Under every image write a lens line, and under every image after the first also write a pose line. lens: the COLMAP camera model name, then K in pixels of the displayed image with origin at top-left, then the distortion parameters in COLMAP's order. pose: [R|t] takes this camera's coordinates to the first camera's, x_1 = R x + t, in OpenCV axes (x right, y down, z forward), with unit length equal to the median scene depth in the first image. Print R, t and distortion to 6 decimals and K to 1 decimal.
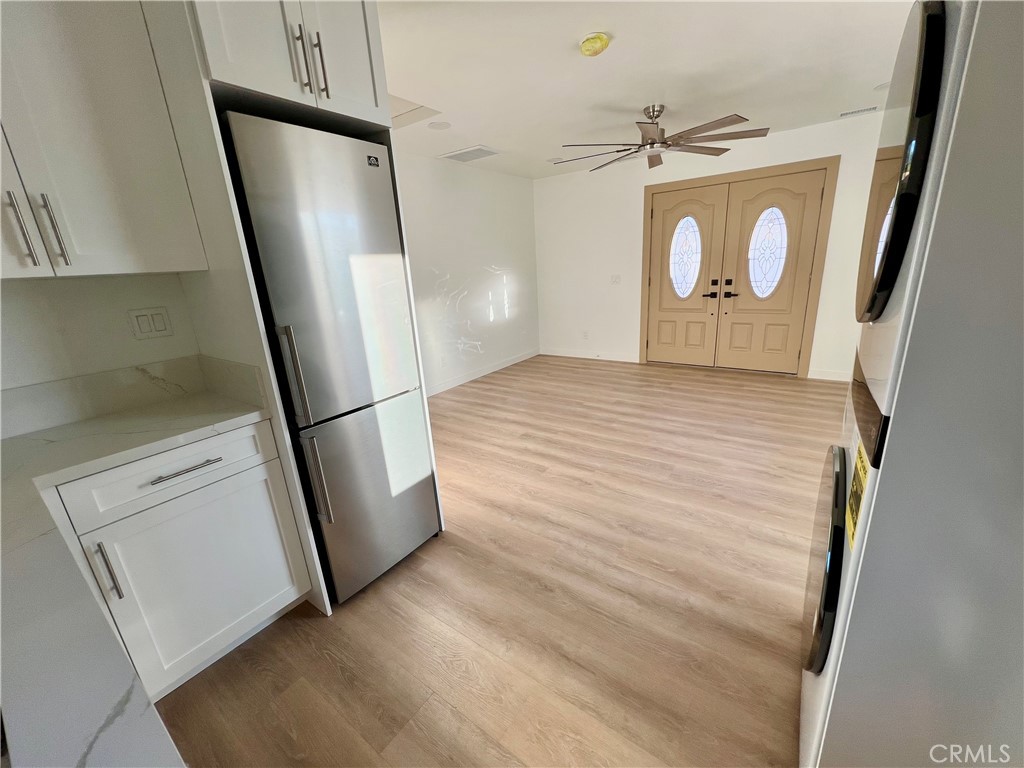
lens RADIAL K [[411.0, 0, 513.9], [0, 411.0, 386.1], [0, 0, 1]] dist [-0.001739, 0.000258]
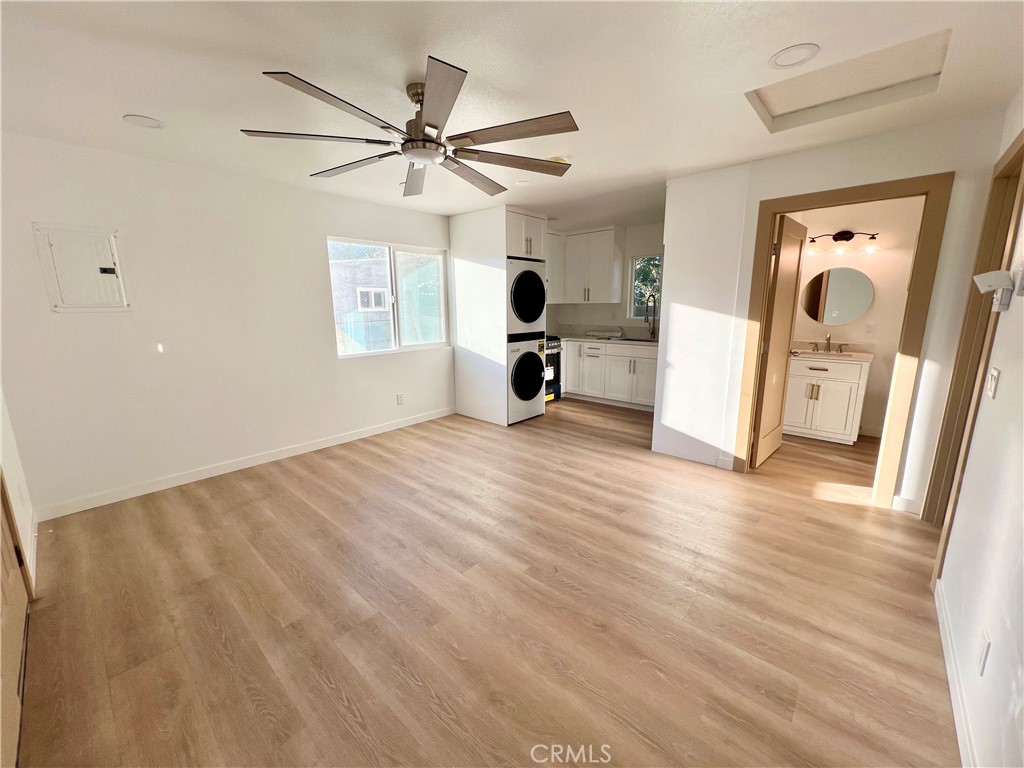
lens RADIAL K [[408.9, 0, 513.2], [0, 408.9, 385.4], [0, 0, 1]] dist [-0.000214, -0.000045]
pose [[-0.991851, 0.046193, 0.118737, 0.110236], [0.096298, 0.882013, 0.461281, -0.420412], [-0.083419, 0.468956, -0.879273, 1.342540]]
